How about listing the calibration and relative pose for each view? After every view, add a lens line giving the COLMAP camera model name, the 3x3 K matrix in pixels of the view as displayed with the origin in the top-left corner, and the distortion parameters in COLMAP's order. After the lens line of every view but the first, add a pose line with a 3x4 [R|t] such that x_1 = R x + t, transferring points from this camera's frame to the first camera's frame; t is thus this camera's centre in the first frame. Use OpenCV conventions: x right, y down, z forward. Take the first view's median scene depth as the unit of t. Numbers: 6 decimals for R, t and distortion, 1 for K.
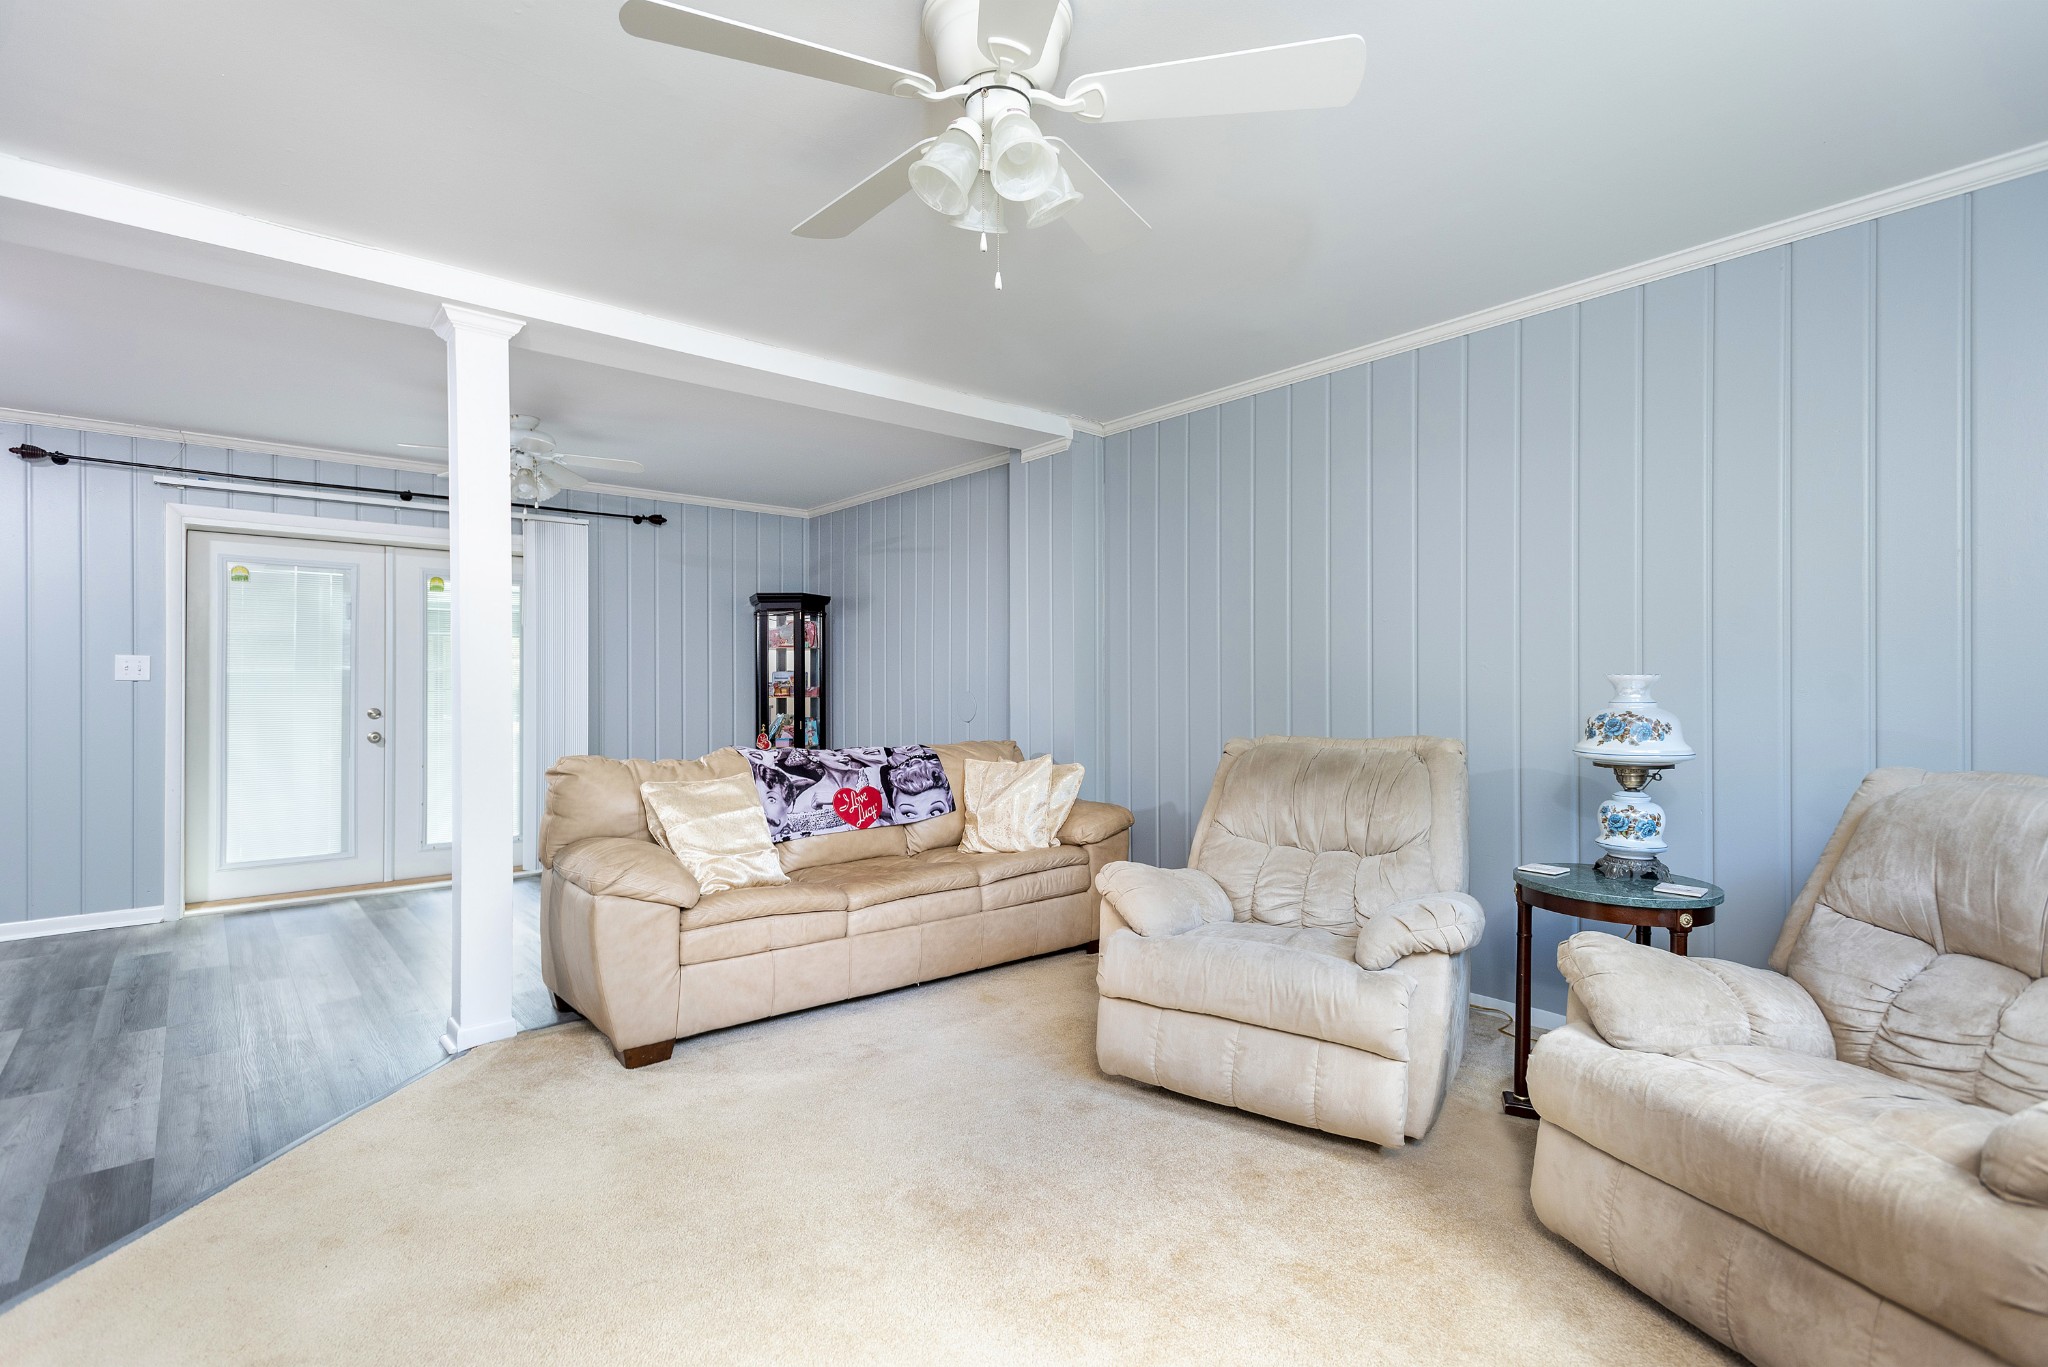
lens RADIAL K [[966.6, 0, 1021.6], [0, 966.6, 676.5], [0, 0, 1]] dist [0.011644, -0.000789]
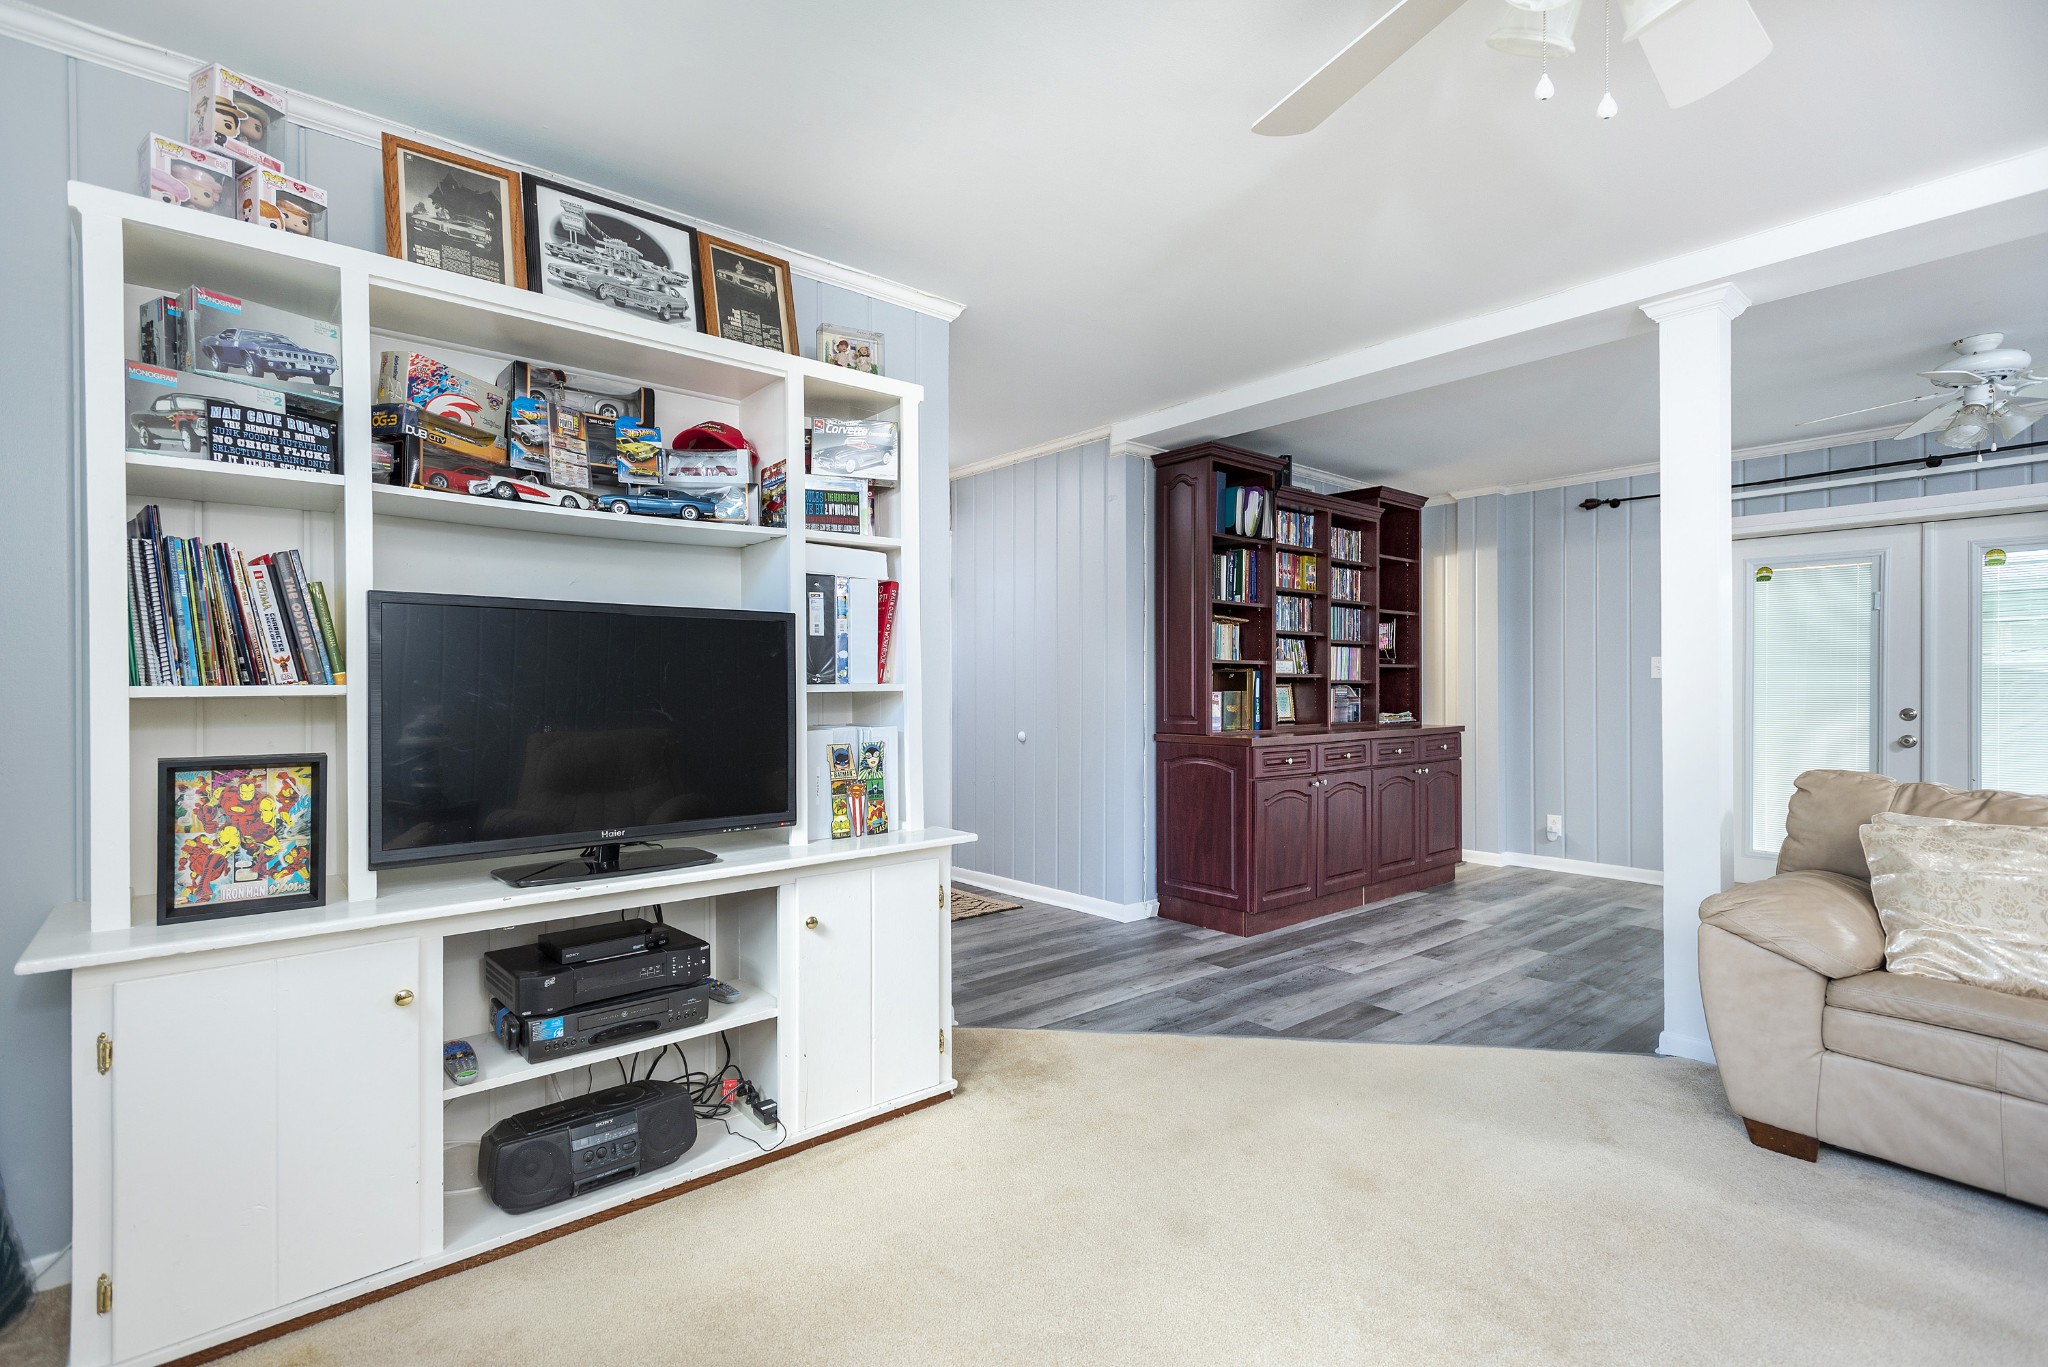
lens RADIAL K [[966.6, 0, 1018.8], [0, 966.6, 687.6], [0, 0, 1]] dist [0.011644, -0.000789]
pose [[-0.024295, 0.007801, -0.999674, 0.434256], [0.009410, 0.999927, 0.007574, -0.001112], [0.999661, -0.009223, -0.024367, 0.380713]]
